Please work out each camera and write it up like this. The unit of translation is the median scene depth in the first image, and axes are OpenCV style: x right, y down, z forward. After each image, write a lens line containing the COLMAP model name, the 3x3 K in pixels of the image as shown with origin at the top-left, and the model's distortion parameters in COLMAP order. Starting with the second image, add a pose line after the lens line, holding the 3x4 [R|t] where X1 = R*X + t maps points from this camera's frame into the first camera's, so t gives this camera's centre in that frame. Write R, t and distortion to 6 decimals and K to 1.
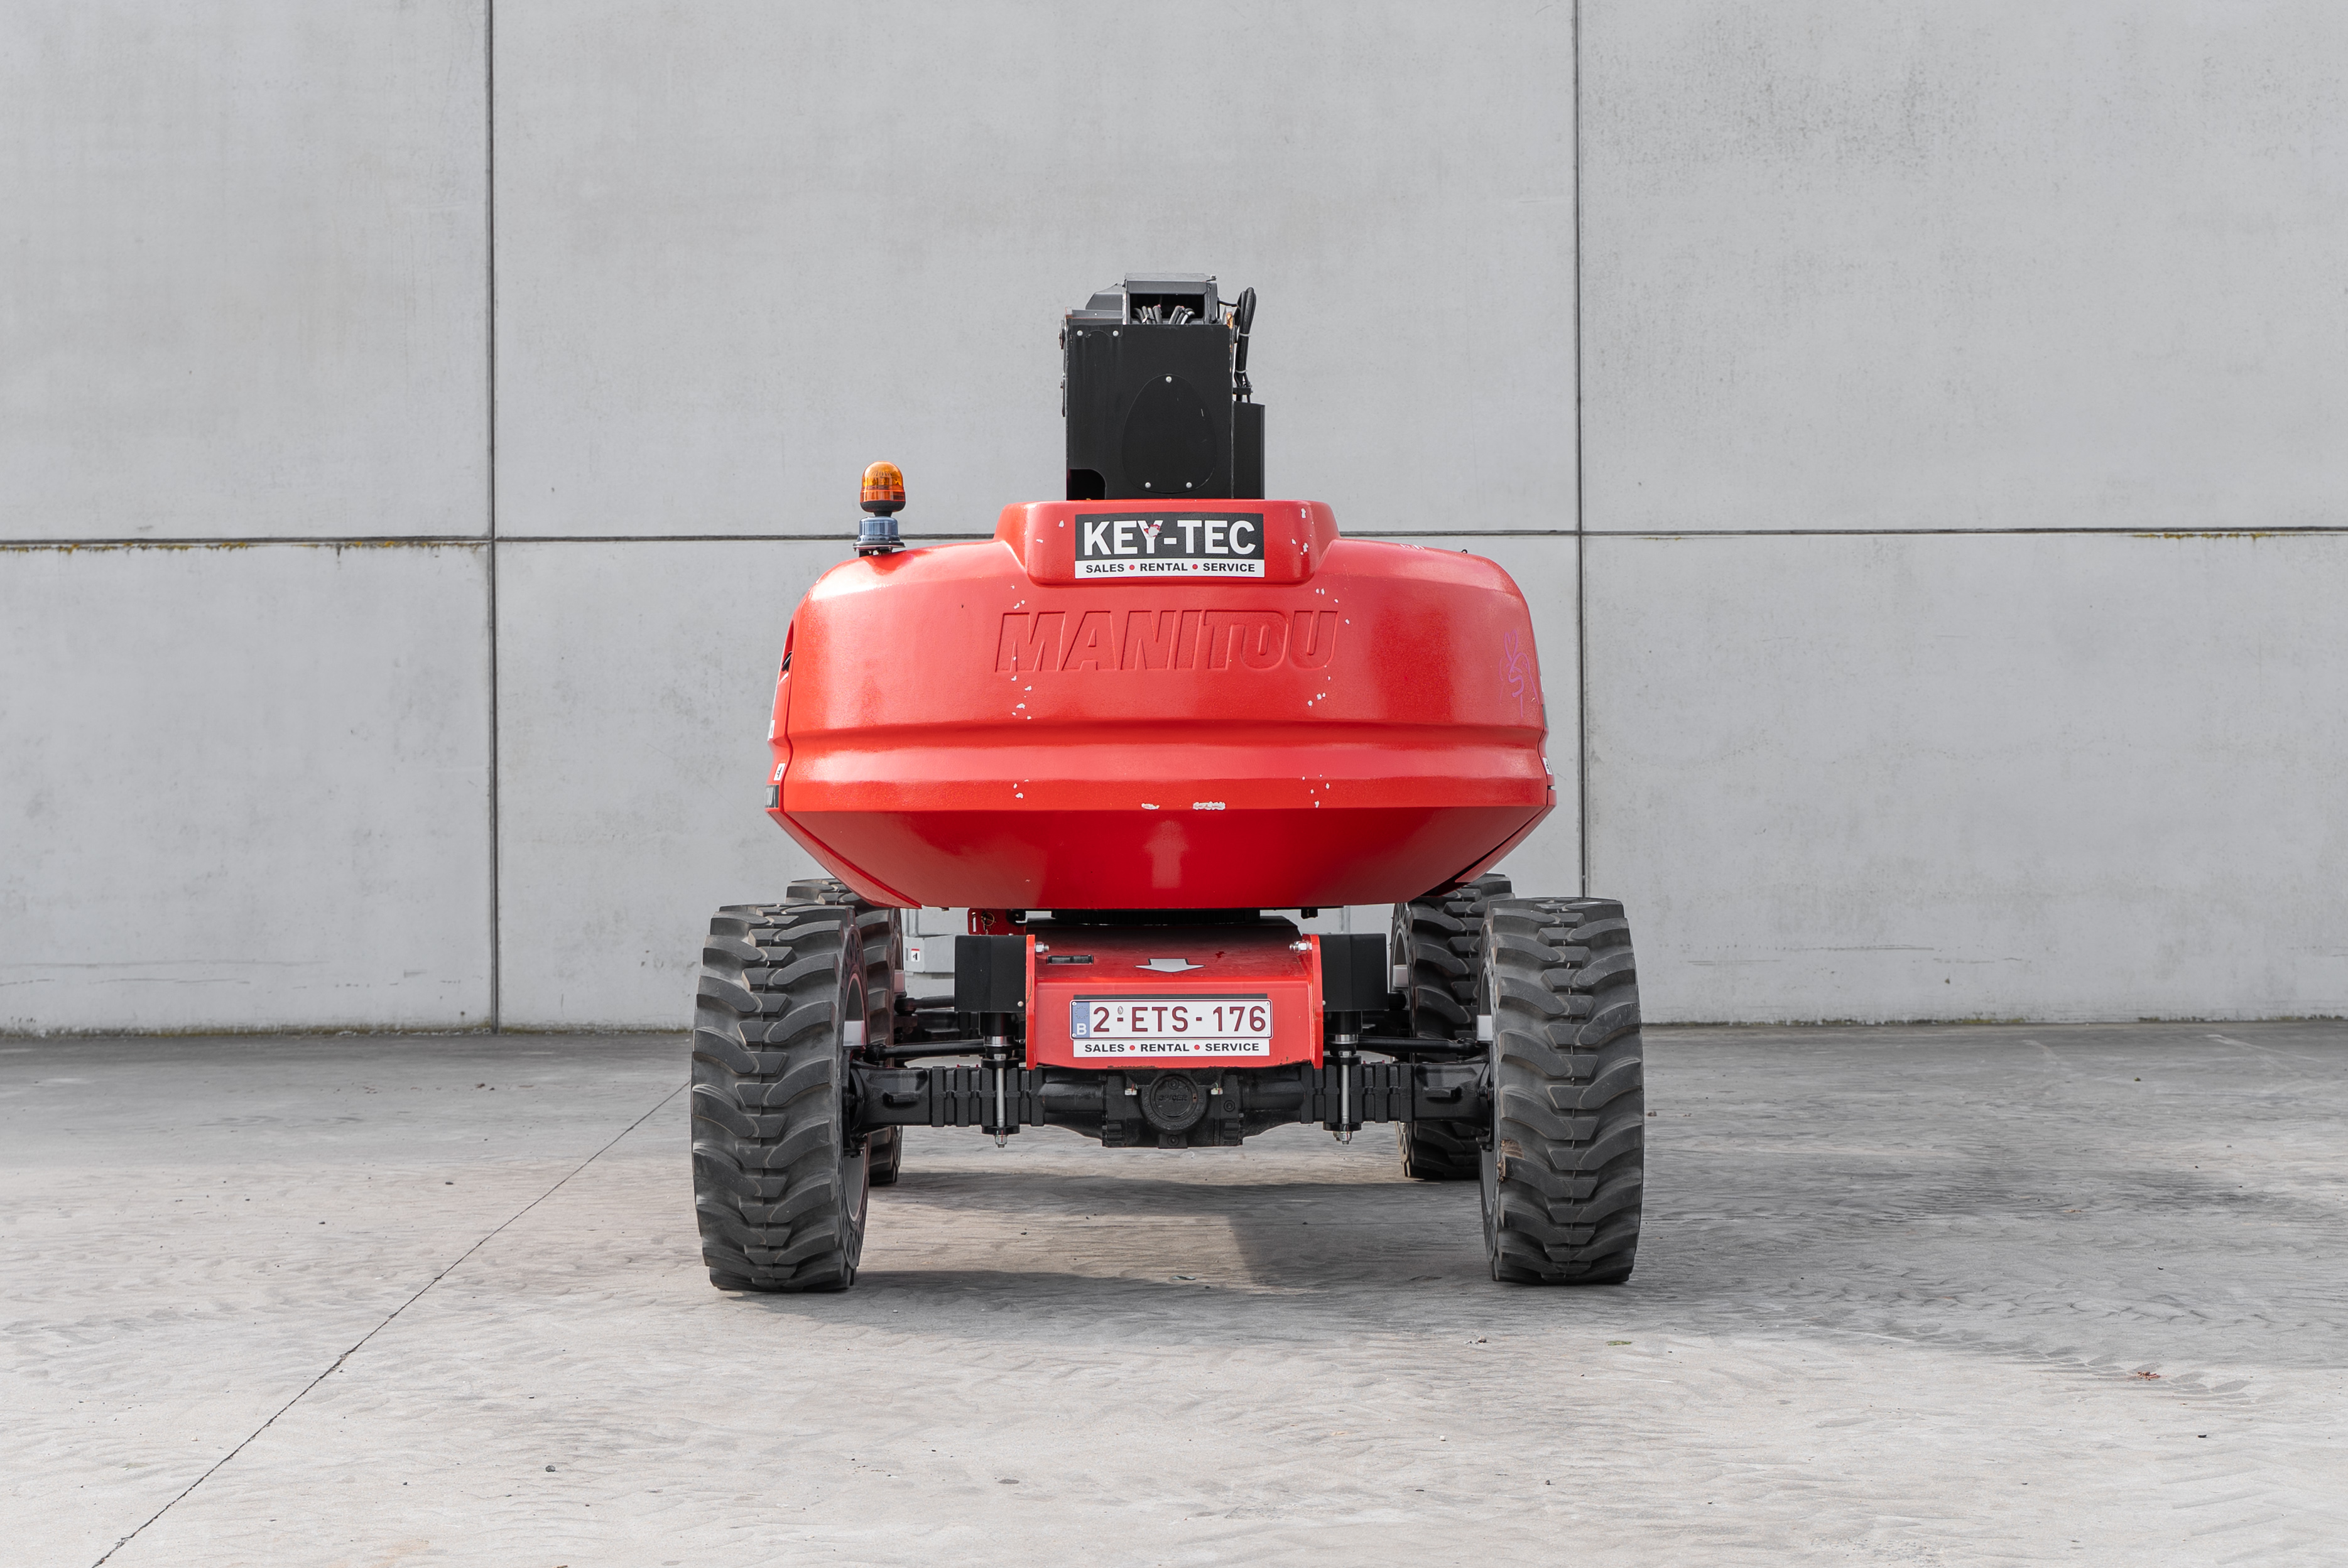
lens RADIAL K [[3542.3, 0, 1174.0], [0, 3542.3, 784.0], [0, 0, 1]] dist [0.011099, -0.051329]
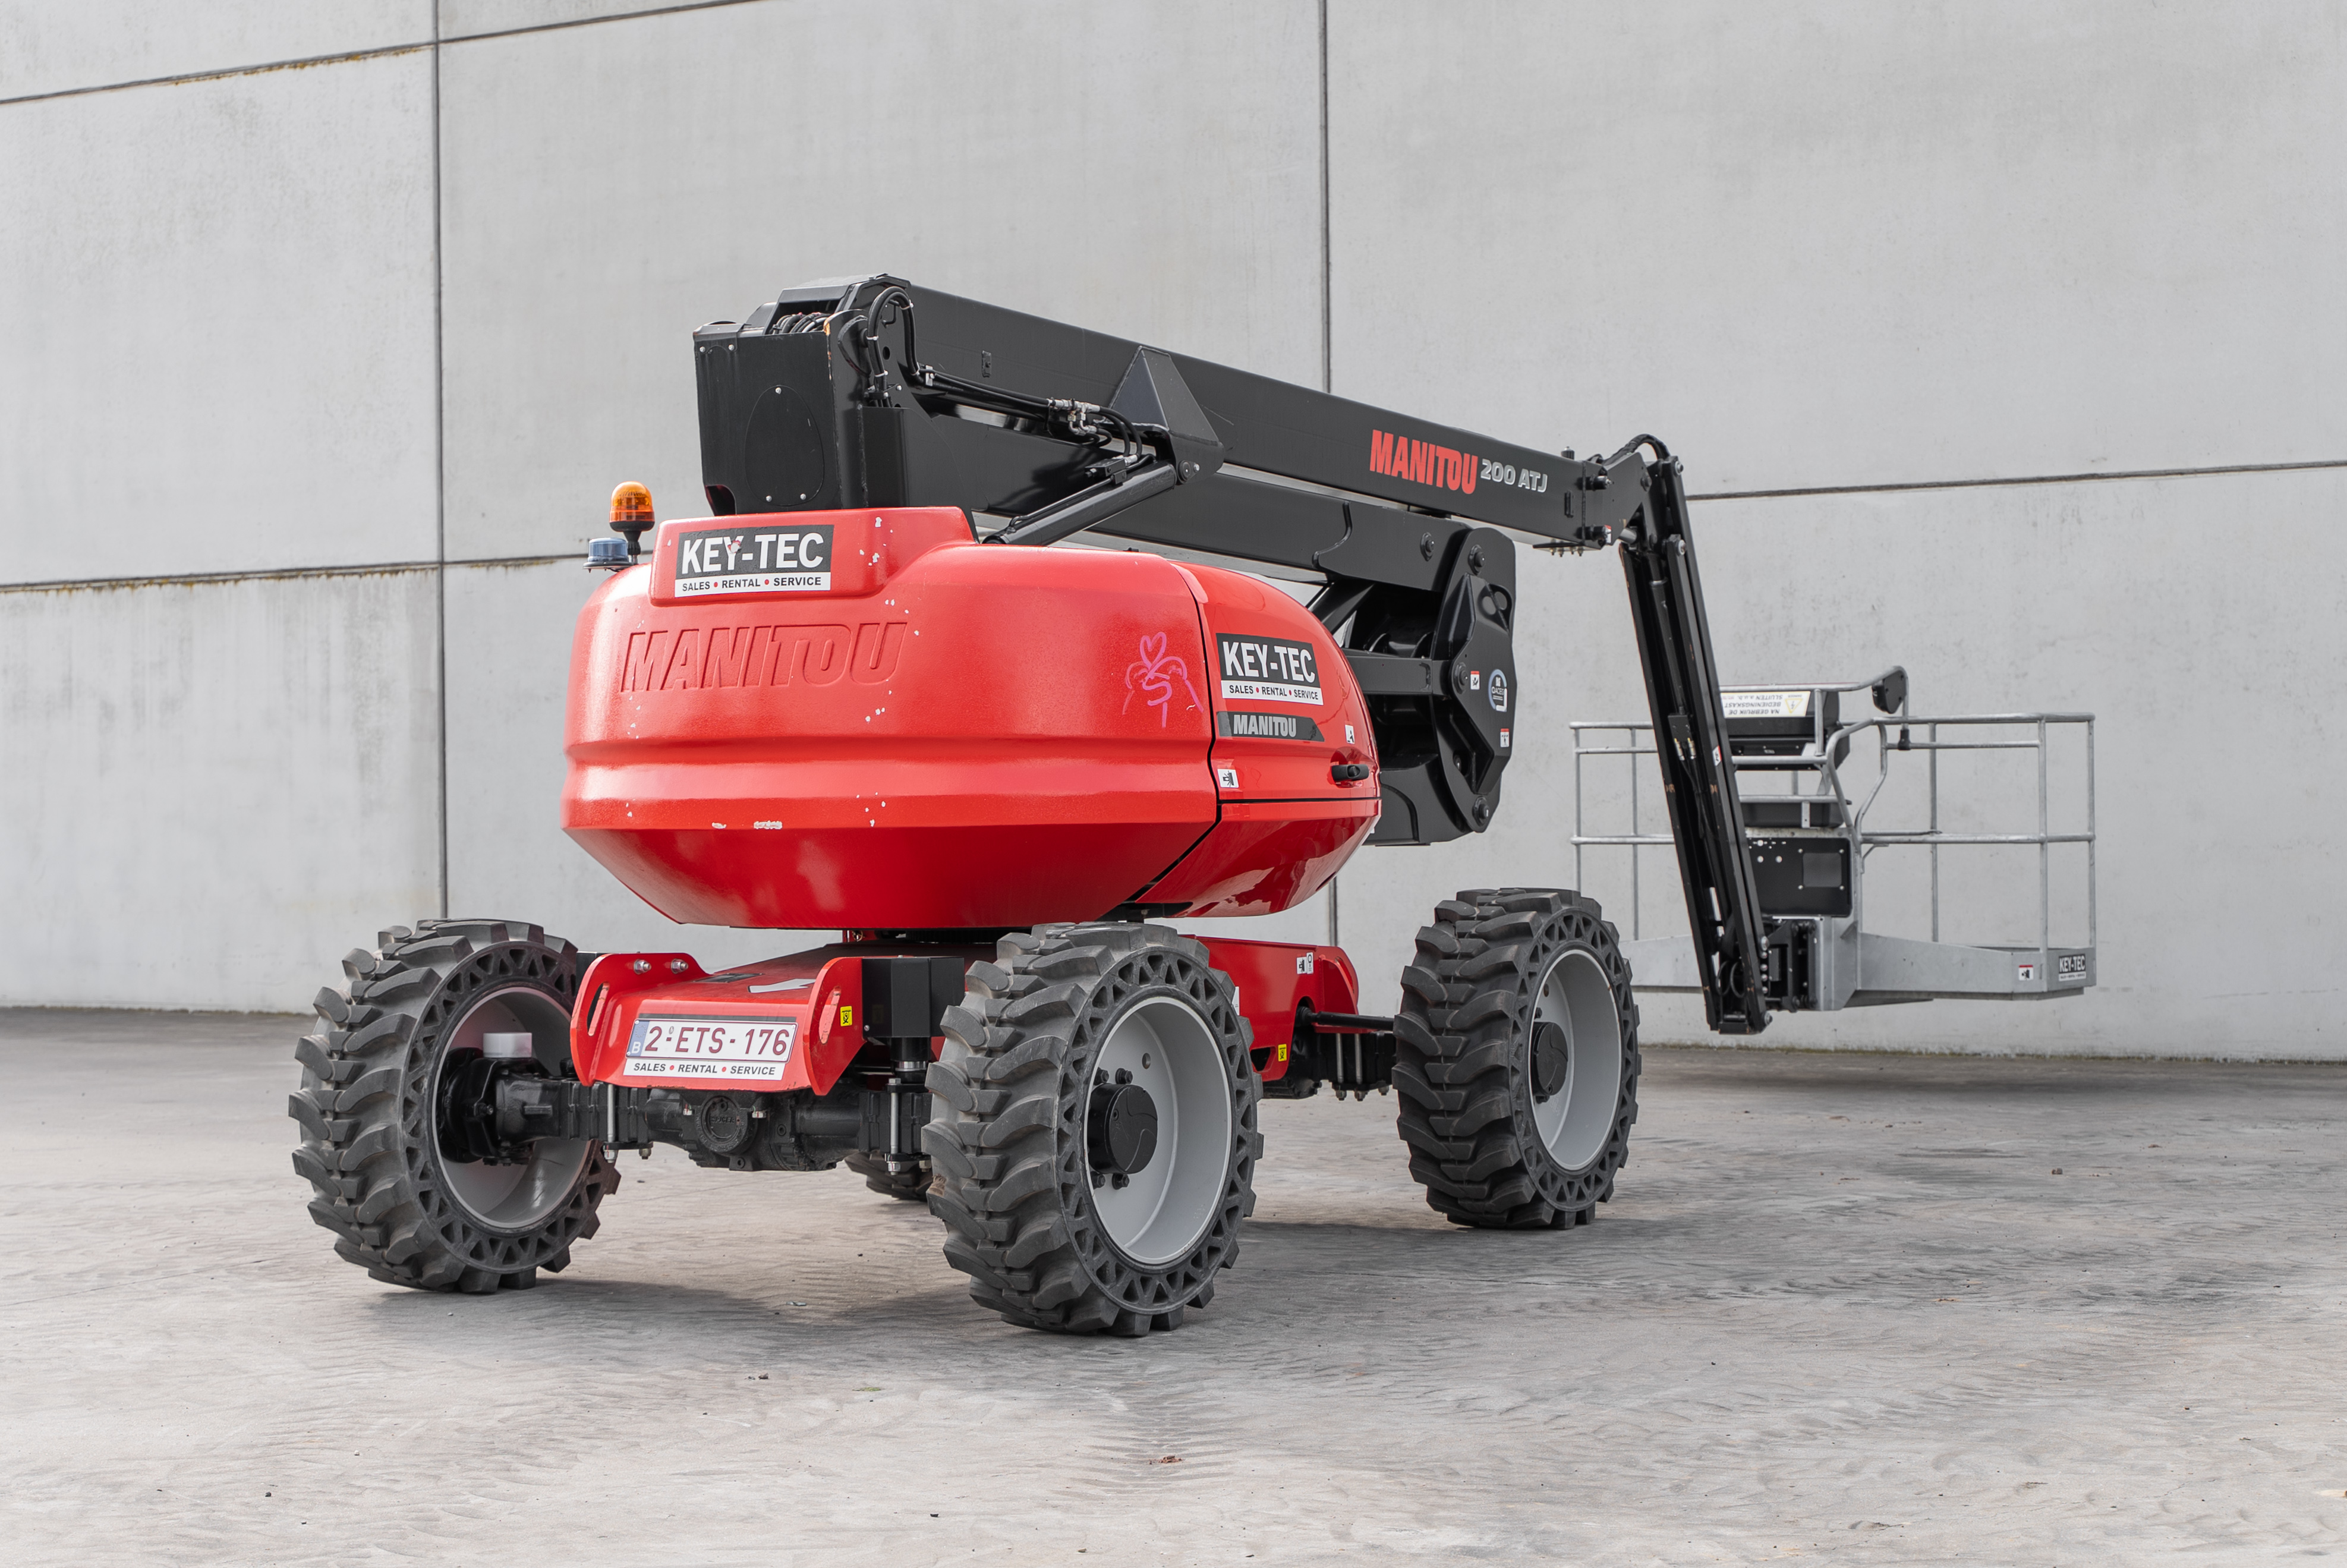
lens RADIAL K [[4122.5, 0, 1173.5], [0, 4122.5, 784.0], [0, 0, 1]] dist [0.009593, 0.027723]
pose [[0.848146, -0.004369, -0.529745, 0.708073], [0.009911, 0.999922, 0.007622, -0.012779], [0.529670, -0.011715, 0.848123, 0.086732]]
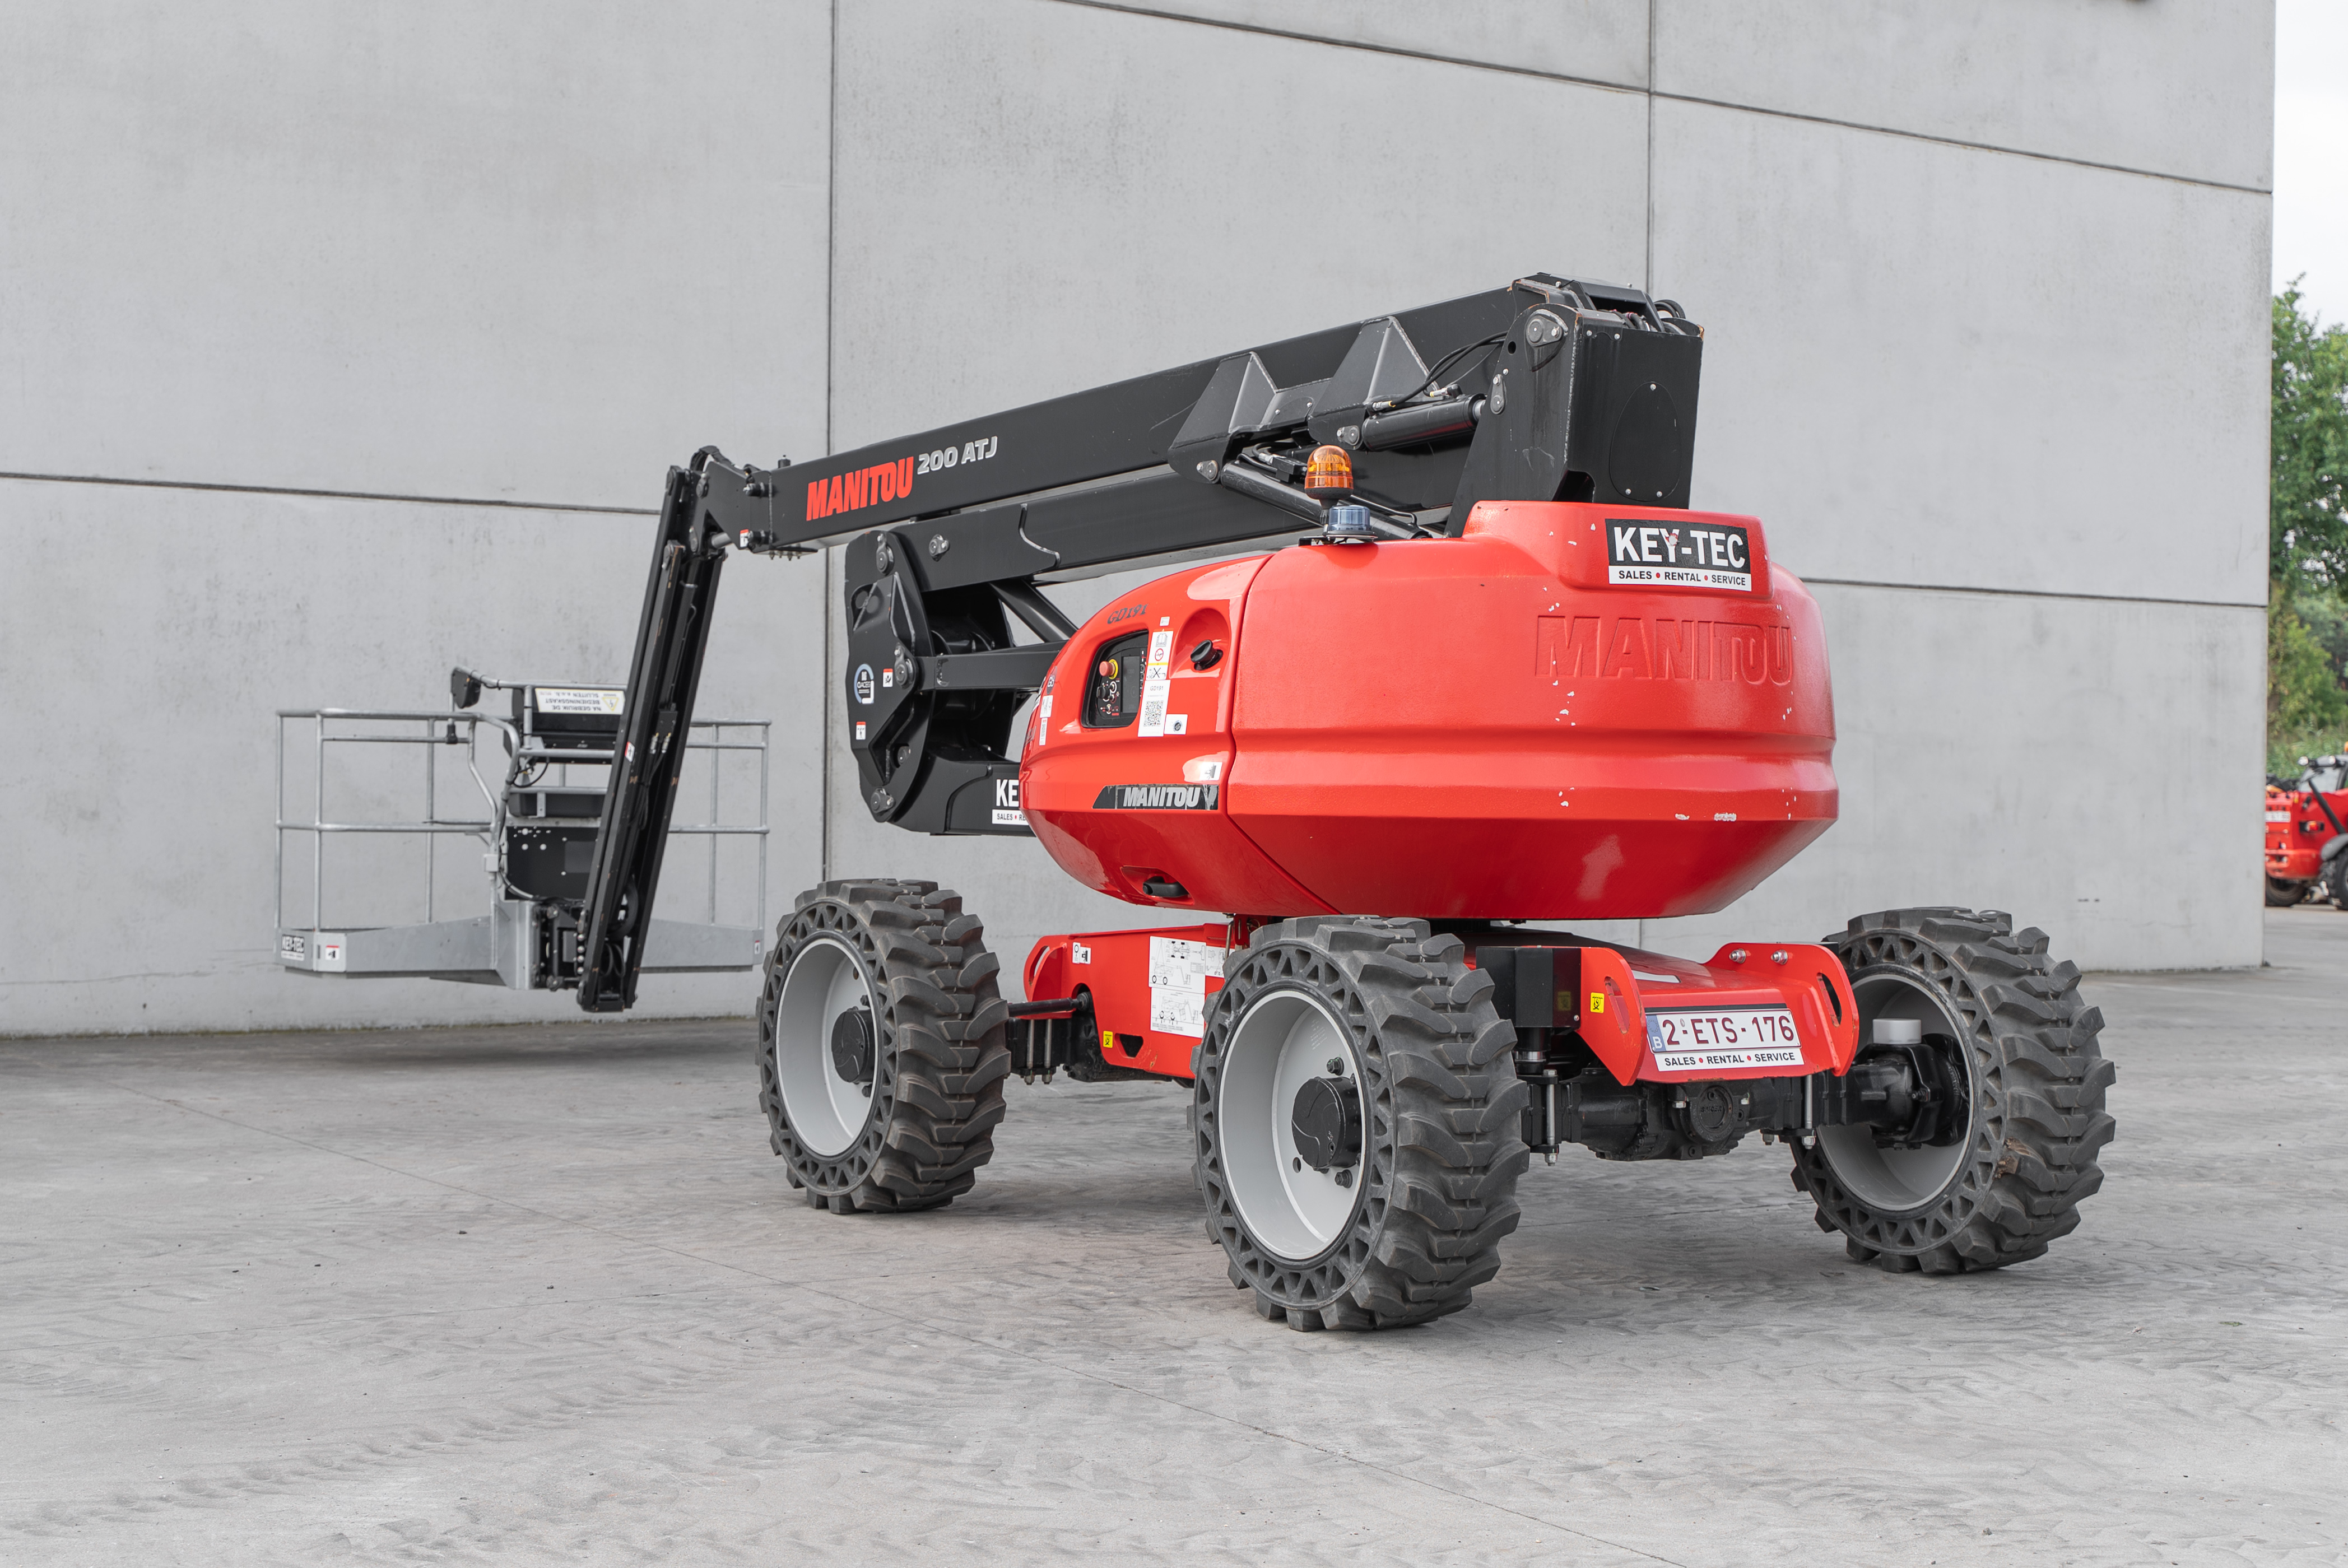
lens RADIAL K [[3413.6, 0, 1174.0], [0, 3413.6, 784.0], [0, 0, 1]] dist [0.002110, -0.023001]
pose [[0.846544, 0.017249, 0.532040, -0.633021], [-0.021390, 0.999770, 0.001620, -0.001409], [-0.531889, -0.012752, 0.846718, 0.261780]]
